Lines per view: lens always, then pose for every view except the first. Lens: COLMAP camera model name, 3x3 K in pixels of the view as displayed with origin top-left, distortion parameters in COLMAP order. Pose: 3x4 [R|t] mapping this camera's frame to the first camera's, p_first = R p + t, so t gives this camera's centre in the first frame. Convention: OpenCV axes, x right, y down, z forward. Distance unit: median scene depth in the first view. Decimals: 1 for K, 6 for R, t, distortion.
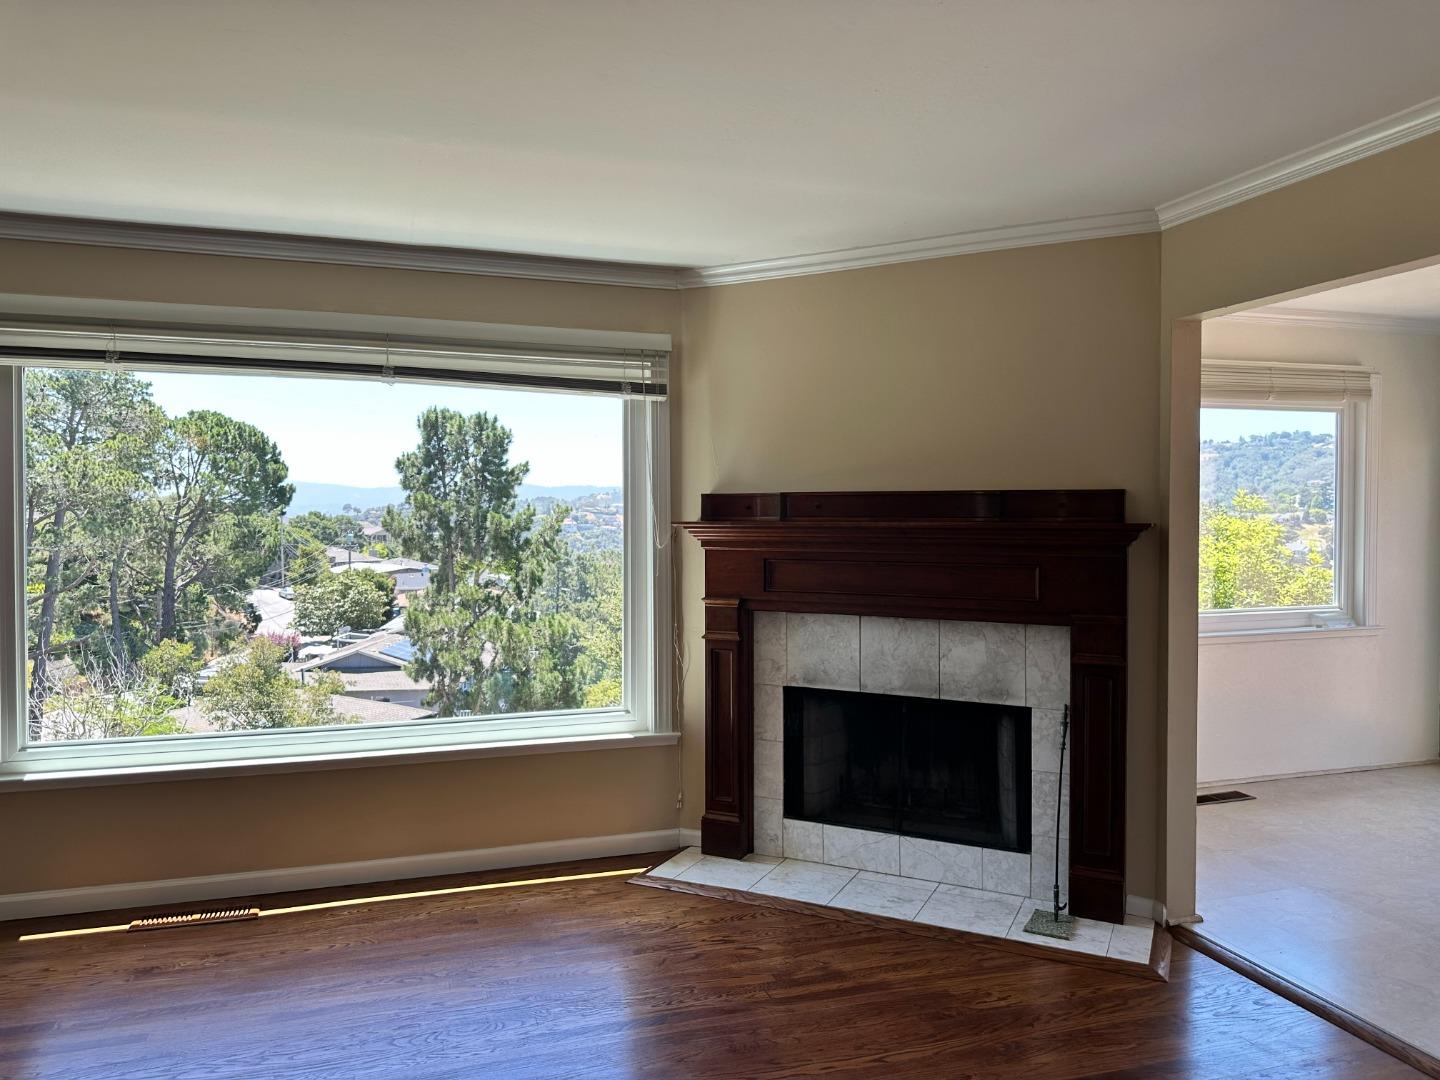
lens RADIAL K [[1024.8, 0, 703.6], [0, 1024.8, 535.5], [0, 0, 1]] dist [0.096877, -0.150144]
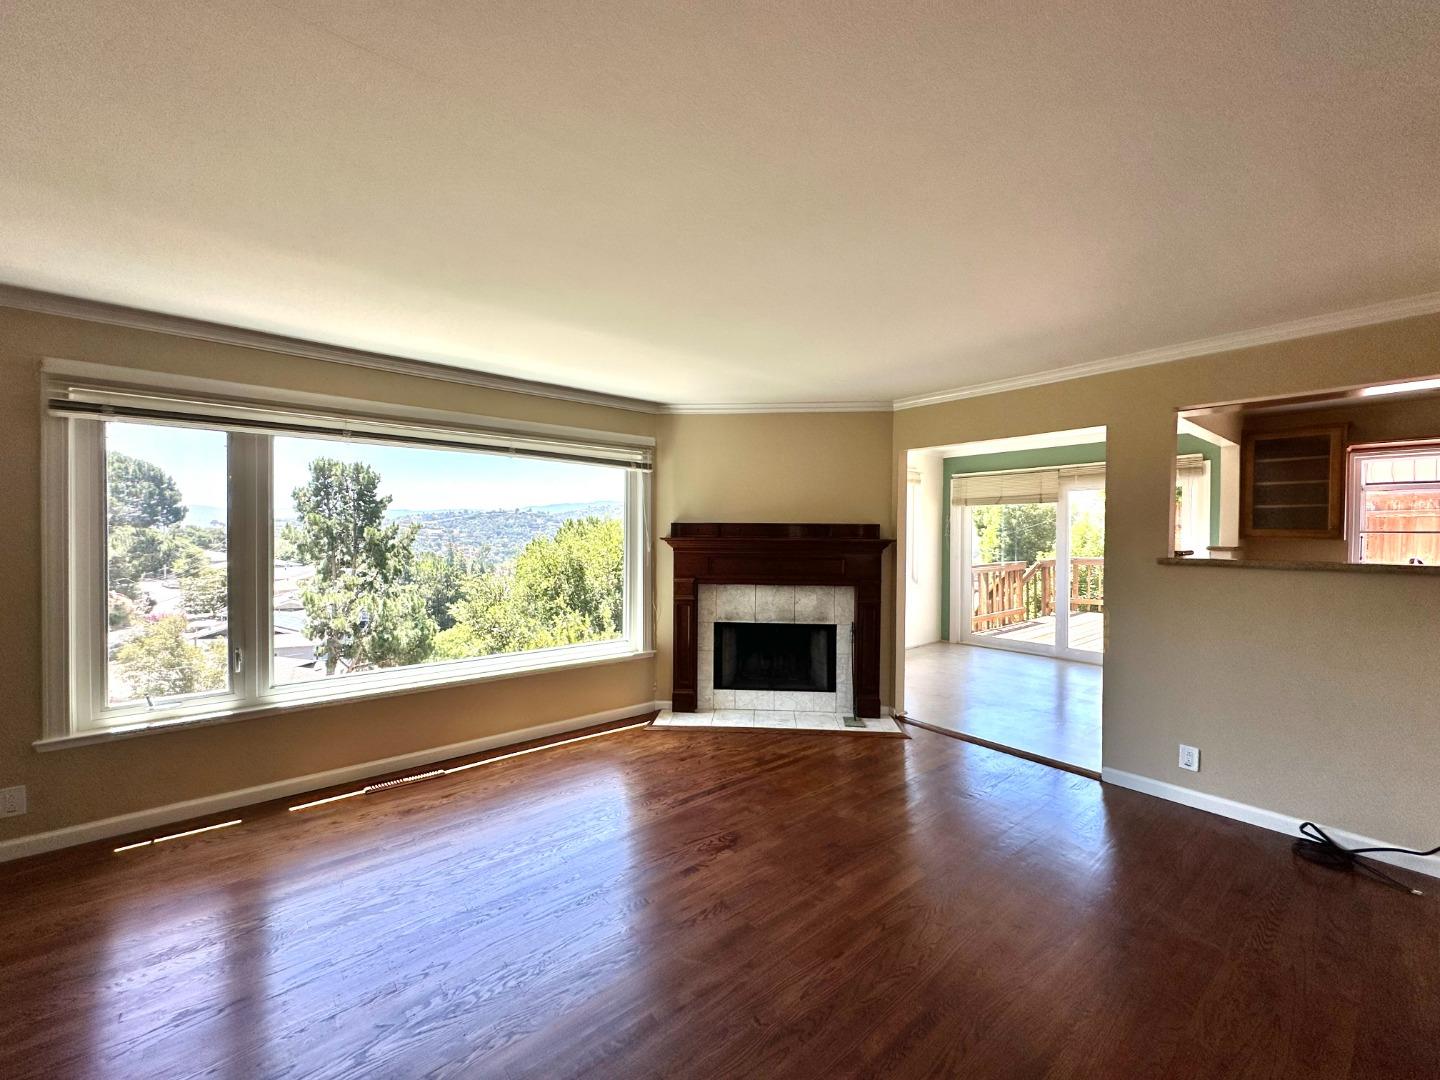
lens RADIAL K [[584.7, 0, 720.0], [0, 584.7, 540.0], [0, 0, 1]] dist [-0.001764, -0.000097]
pose [[0.926990, 0.000812, 0.375084, -0.323531], [0.000433, 0.999995, -0.003235, -0.005490], [-0.375085, 0.003161, 0.926985, -0.032973]]
